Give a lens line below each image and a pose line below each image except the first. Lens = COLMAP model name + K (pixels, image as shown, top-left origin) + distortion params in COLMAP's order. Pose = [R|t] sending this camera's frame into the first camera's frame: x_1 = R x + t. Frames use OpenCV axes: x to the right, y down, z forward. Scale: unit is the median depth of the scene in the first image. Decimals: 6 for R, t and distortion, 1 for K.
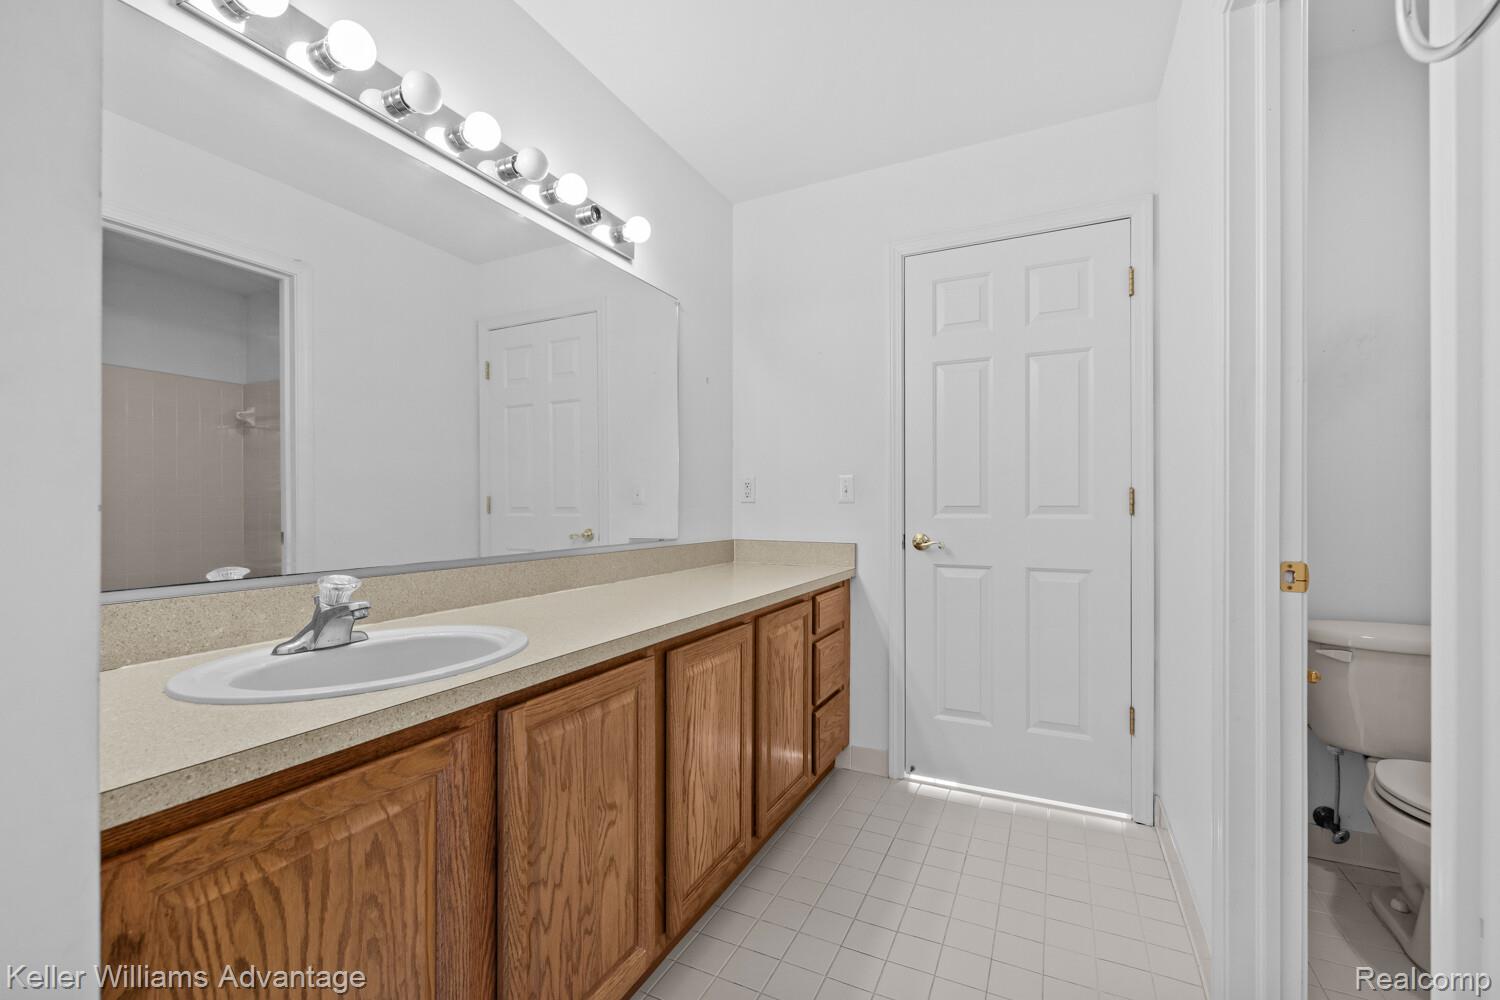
lens RADIAL K [[629.0, 0, 752.3], [0, 629.0, 508.6], [0, 0, 1]] dist [0.000282, 0.000419]
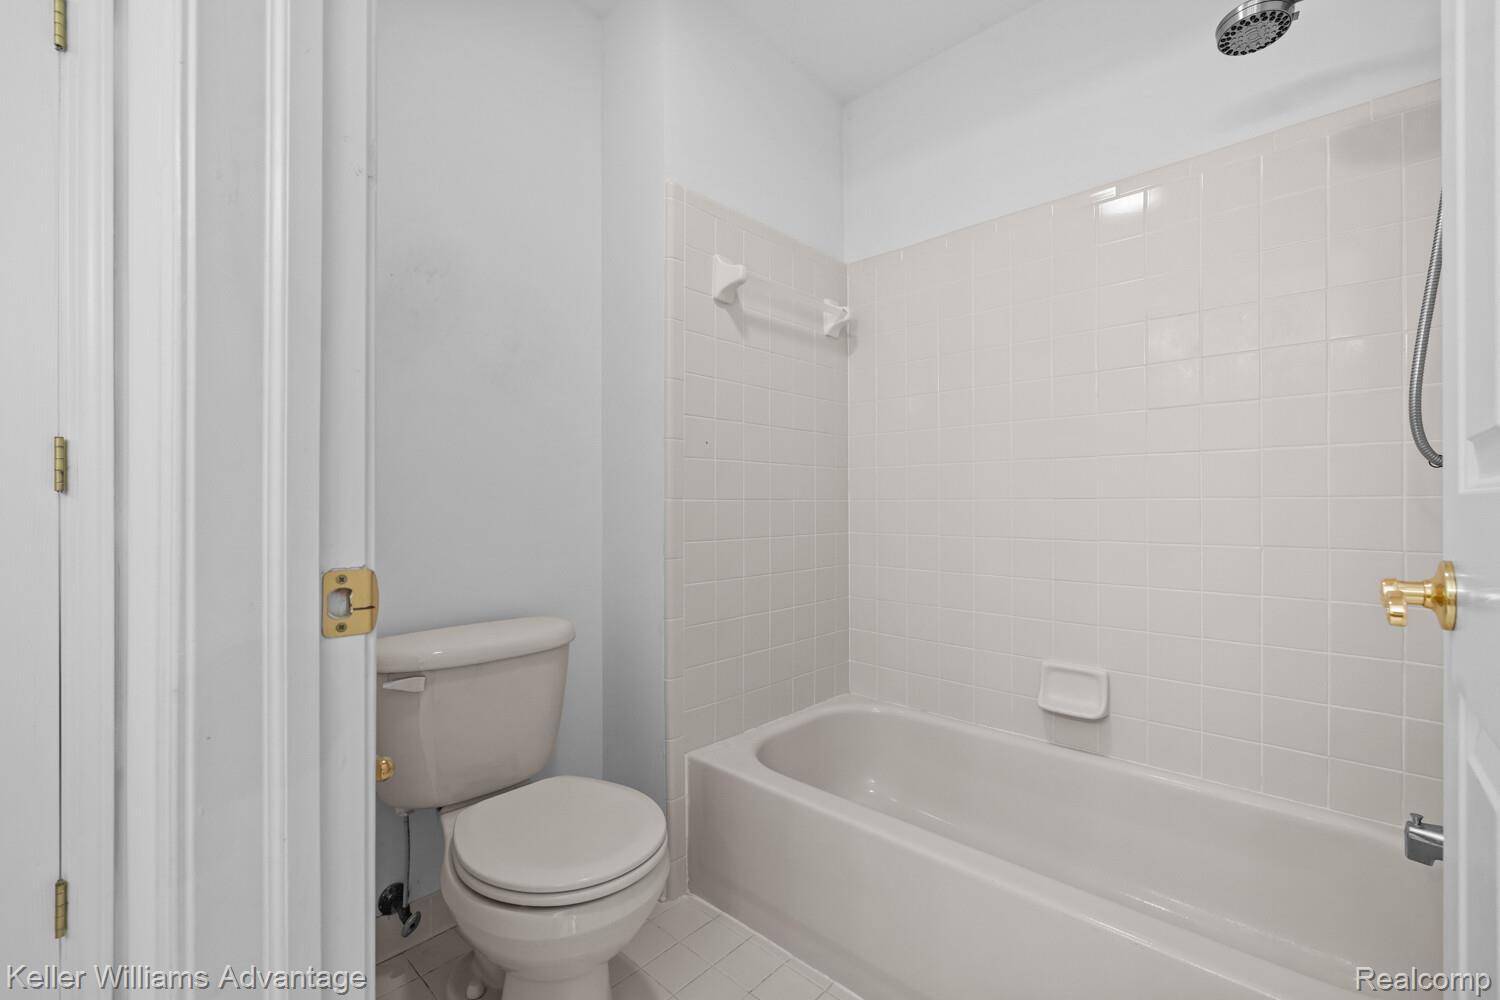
lens RADIAL K [[629.0, 0, 752.5], [0, 629.0, 509.5], [0, 0, 1]] dist [0.000282, 0.000419]
pose [[0.297476, 0.000881, 0.954729, 0.353831], [0.000443, 0.999999, -0.001061, 0.029374], [-0.954729, 0.000739, 0.297476, 0.404734]]
